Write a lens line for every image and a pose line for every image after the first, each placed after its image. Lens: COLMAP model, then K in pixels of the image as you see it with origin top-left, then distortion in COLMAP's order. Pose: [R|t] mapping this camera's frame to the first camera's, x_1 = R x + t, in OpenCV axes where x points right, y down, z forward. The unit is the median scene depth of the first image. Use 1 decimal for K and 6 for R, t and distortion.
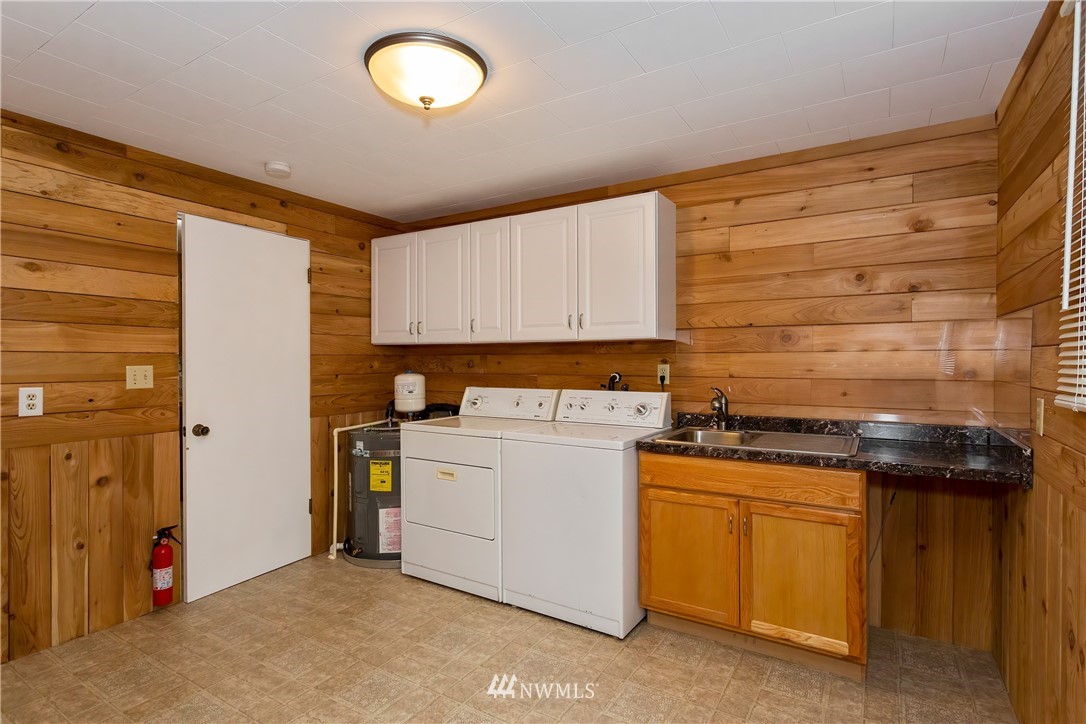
lens RADIAL K [[534.0, 0, 538.3], [0, 534.0, 362.6], [0, 0, 1]] dist [-0.006379, 0.003395]
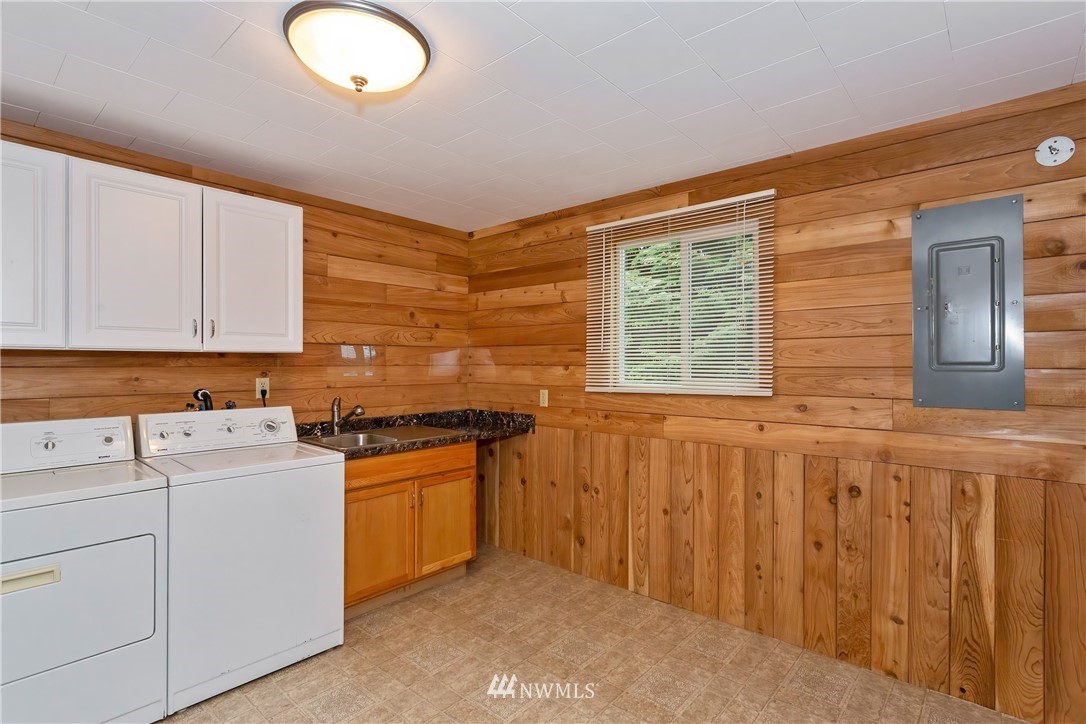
lens RADIAL K [[534.0, 0, 534.9], [0, 534.0, 360.1], [0, 0, 1]] dist [-0.006379, 0.003395]
pose [[0.161627, 0.009330, 0.986808, -0.755859], [0.005335, 0.999932, -0.010328, -0.019205], [-0.986837, 0.006934, 0.161567, 0.430301]]
